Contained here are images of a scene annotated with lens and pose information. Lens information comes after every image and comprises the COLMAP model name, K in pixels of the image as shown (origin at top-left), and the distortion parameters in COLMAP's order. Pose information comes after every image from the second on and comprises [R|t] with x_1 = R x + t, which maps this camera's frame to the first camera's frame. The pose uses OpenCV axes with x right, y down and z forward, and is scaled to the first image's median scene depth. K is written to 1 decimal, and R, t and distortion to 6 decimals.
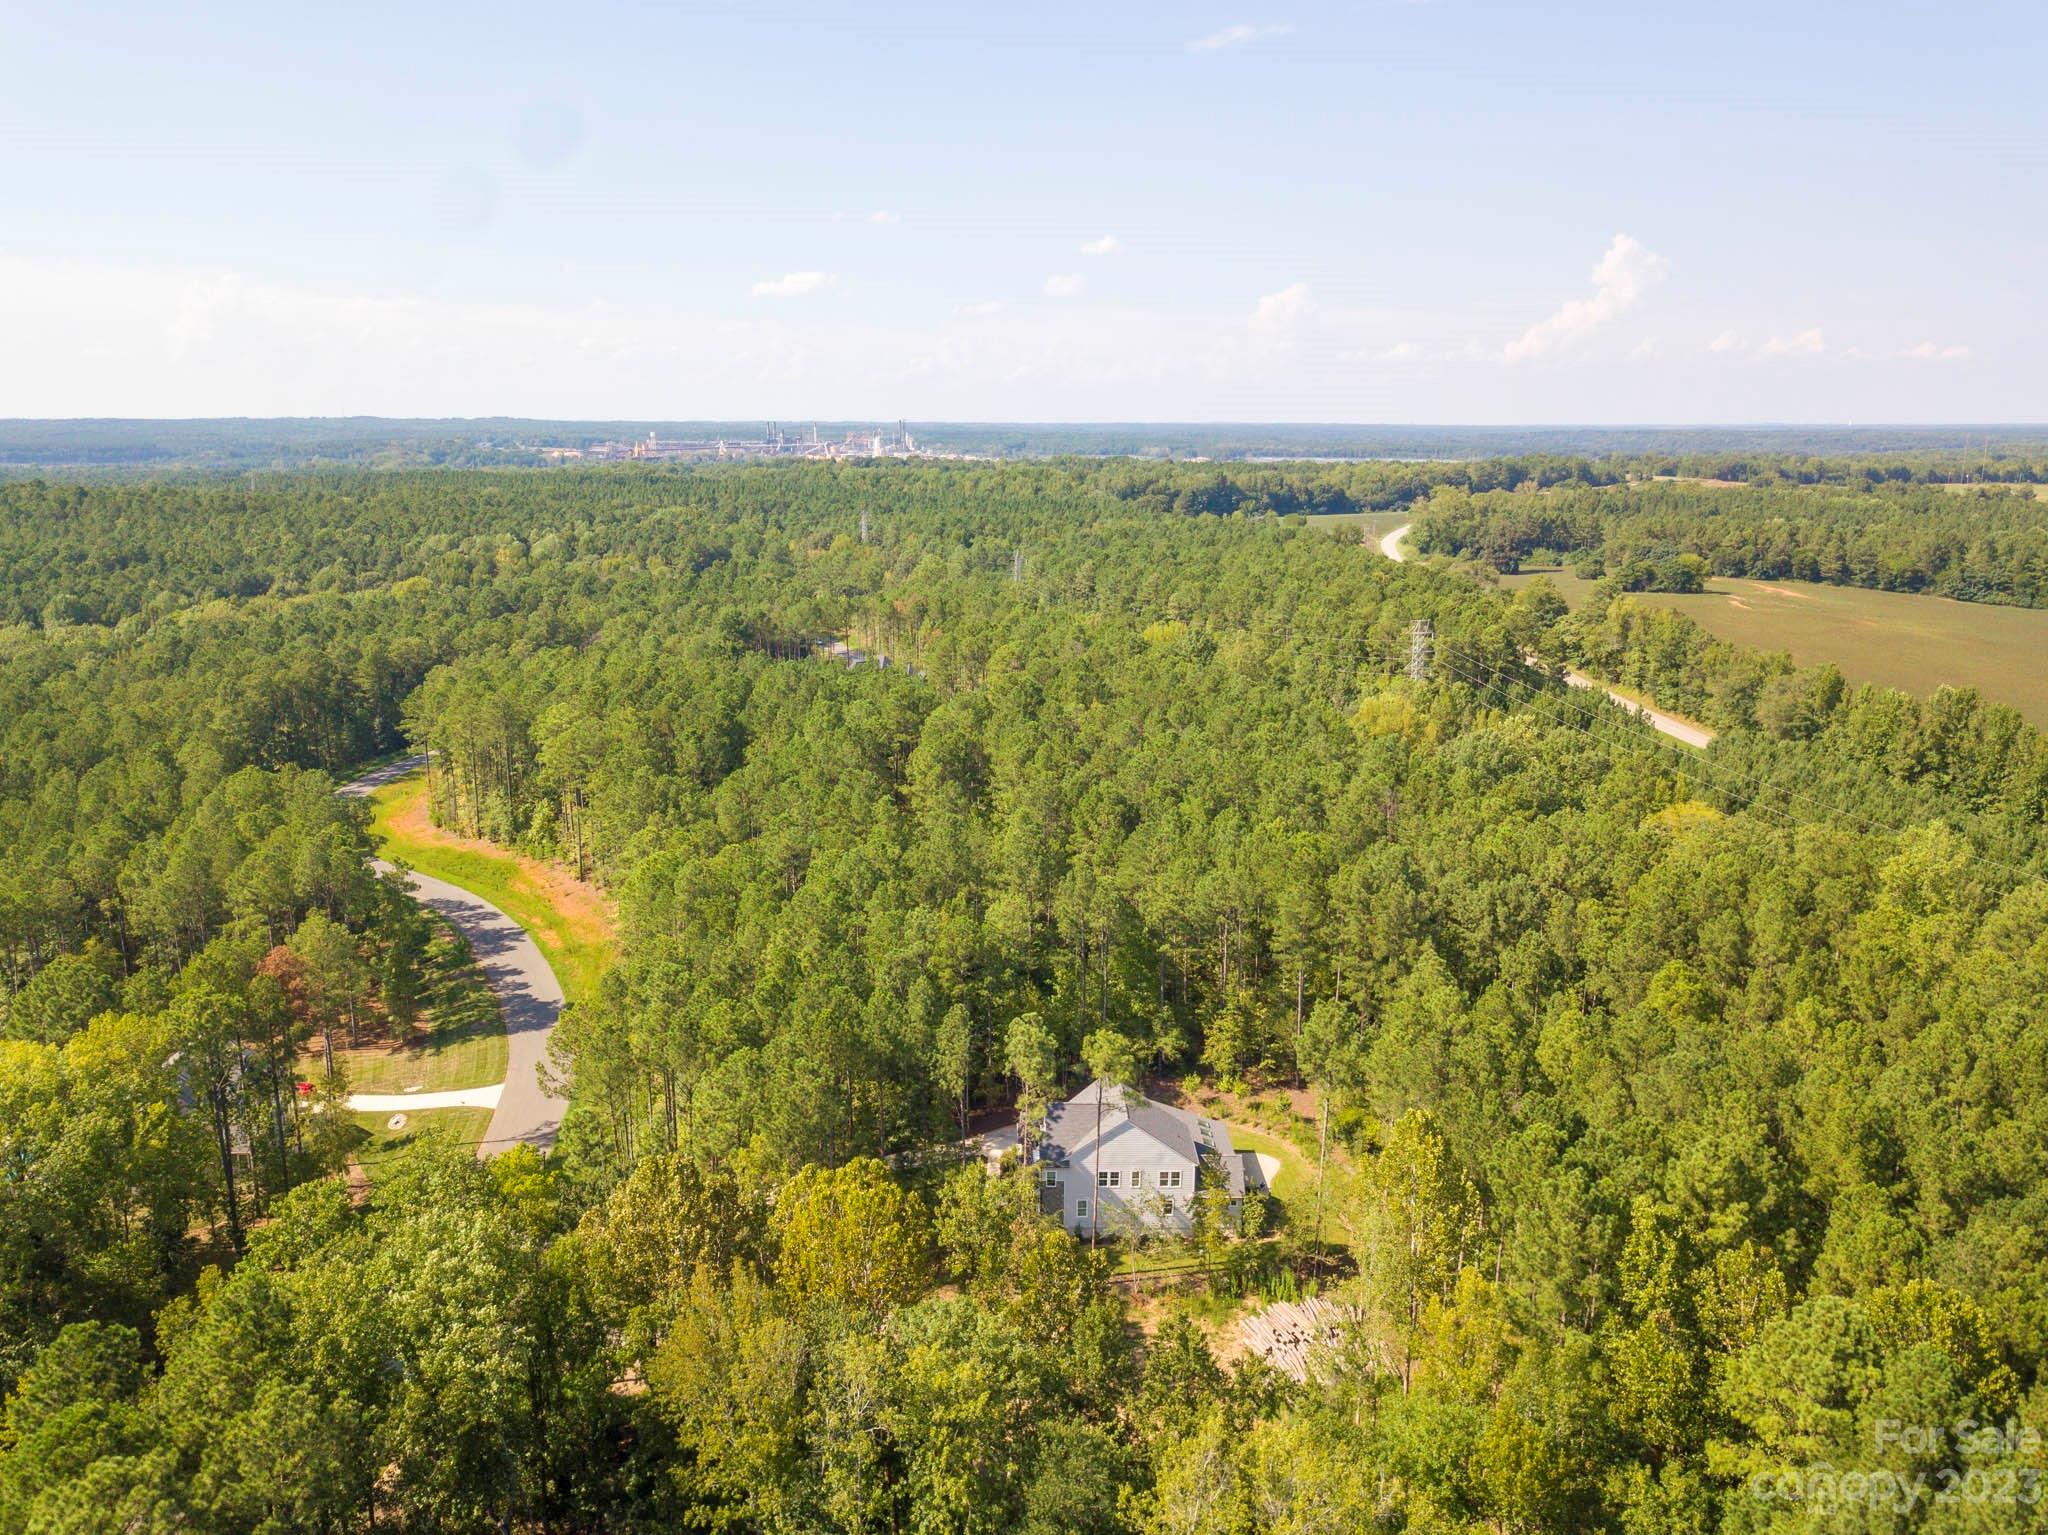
lens RADIAL K [[1590.5, 0, 1021.3], [0, 1590.5, 761.9], [0, 0, 1]] dist [0.023107, -0.030310]
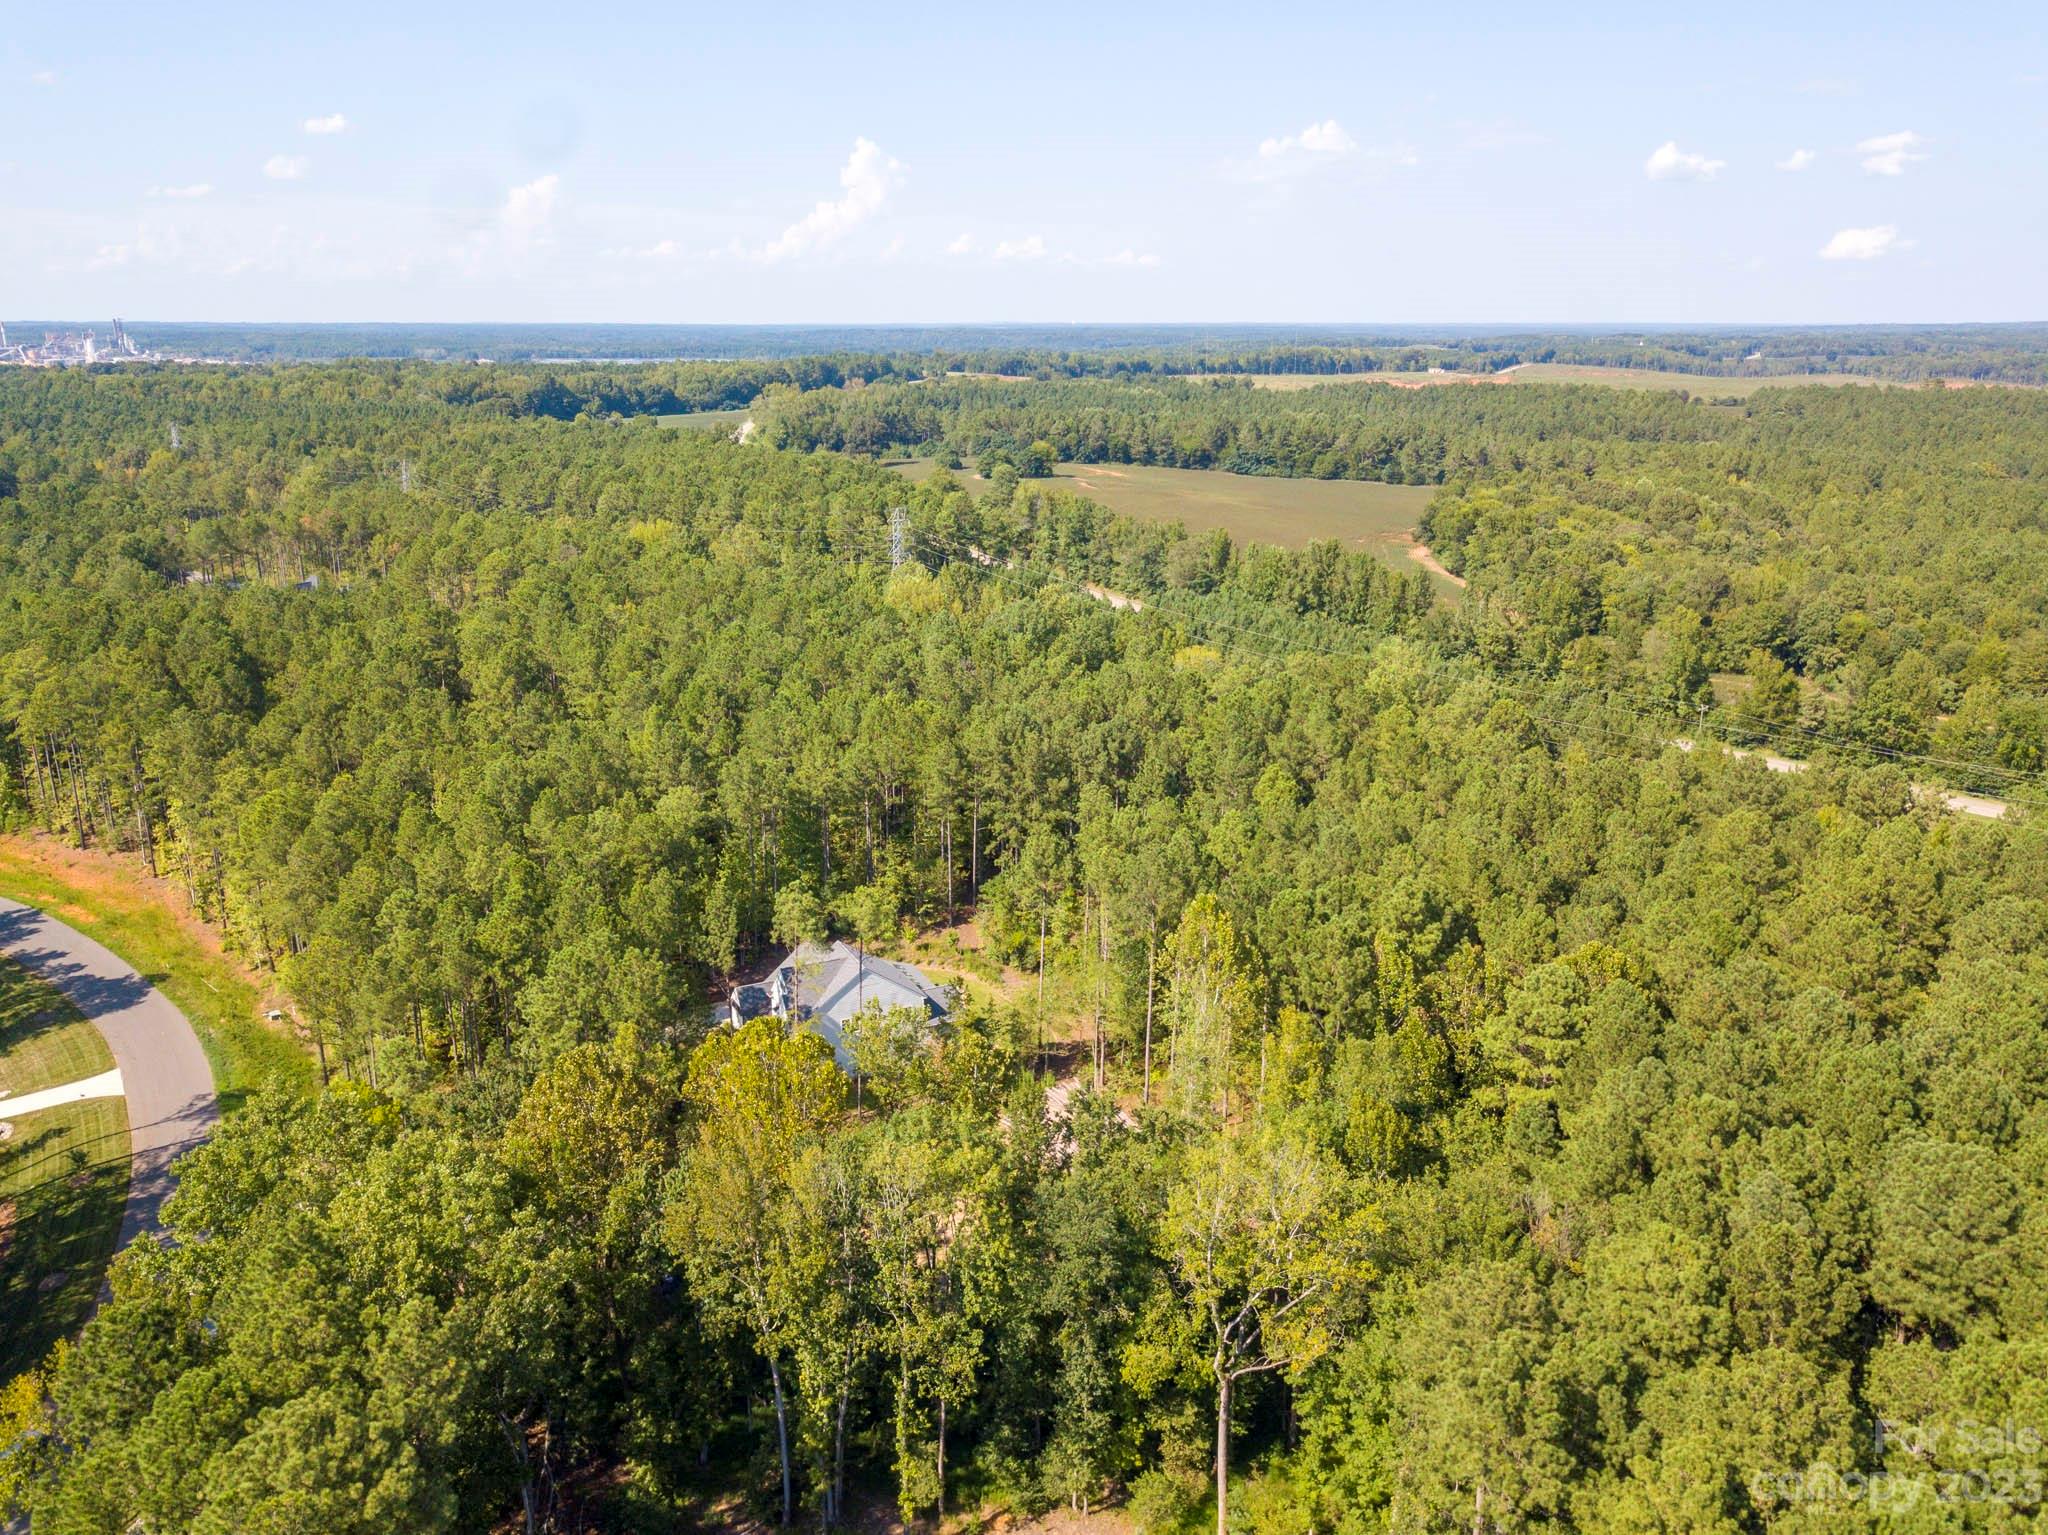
lens RADIAL K [[1590.5, 0, 1004.3], [0, 1590.5, 771.5], [0, 0, 1]] dist [0.023107, -0.030310]
pose [[0.903505, -0.118378, 0.411905, -0.119999], [0.091323, 0.992201, 0.084833, 0.002546], [-0.418735, -0.039031, 0.907269, -0.011431]]
